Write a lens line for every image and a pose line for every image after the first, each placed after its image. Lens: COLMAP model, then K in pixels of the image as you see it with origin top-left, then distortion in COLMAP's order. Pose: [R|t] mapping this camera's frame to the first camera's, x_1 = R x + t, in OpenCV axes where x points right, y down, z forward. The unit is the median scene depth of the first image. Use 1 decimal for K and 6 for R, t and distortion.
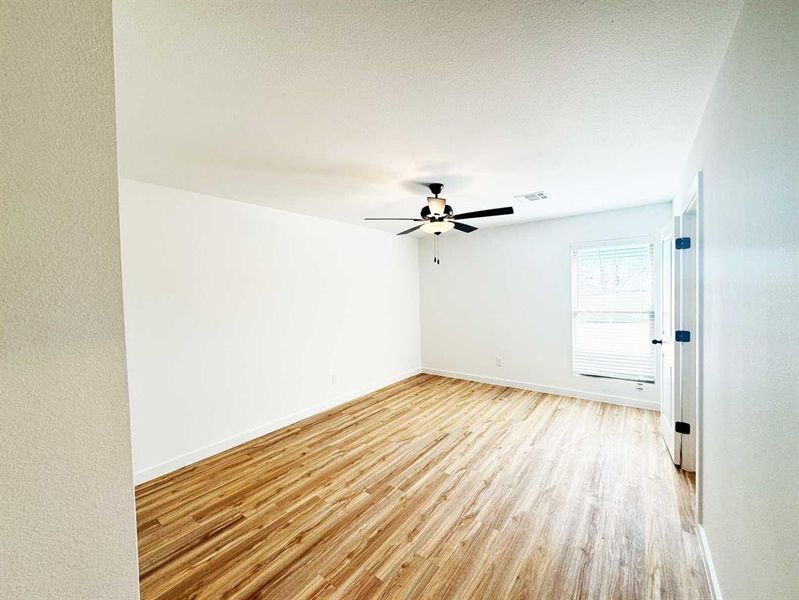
lens RADIAL K [[318.6, 0, 399.5], [0, 318.6, 300.0], [0, 0, 1]] dist [-0.001450, -0.000062]
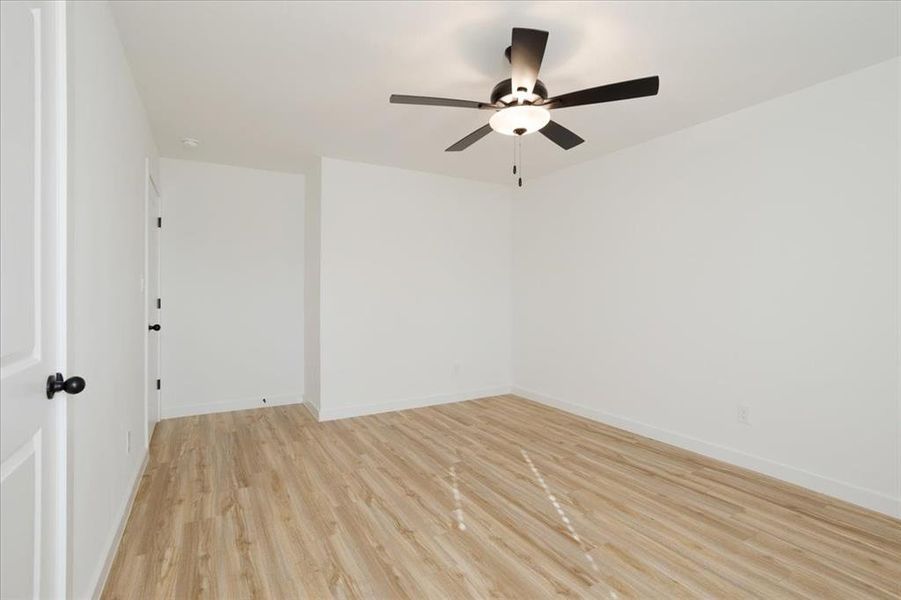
lens RADIAL K [[432.7, 0, 457.5], [0, 432.7, 291.1], [0, 0, 1]] dist [-0.051868, 0.030524]
pose [[-0.372366, 0.024097, -0.927773, 0.877089], [-0.017670, 0.999298, 0.033047, 0.050795], [0.927918, 0.028700, -0.371679, 1.200183]]
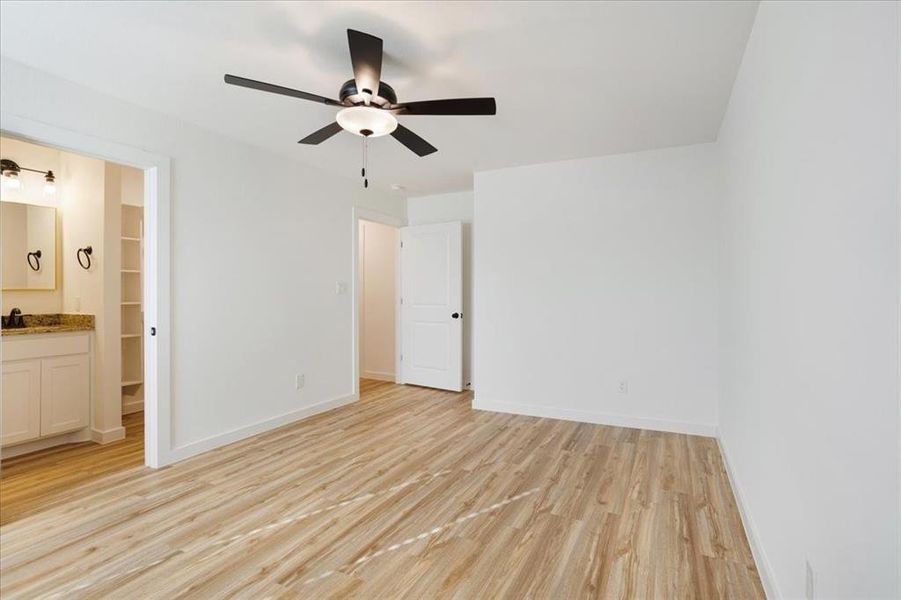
lens RADIAL K [[432.7, 0, 457.5], [0, 432.7, 291.1], [0, 0, 1]] dist [-0.051868, 0.030524]
pose [[-0.981172, 0.027325, -0.191192, 0.116715], [0.022489, 0.999371, 0.027416, 0.055429], [0.191821, 0.022600, -0.981170, 1.795691]]
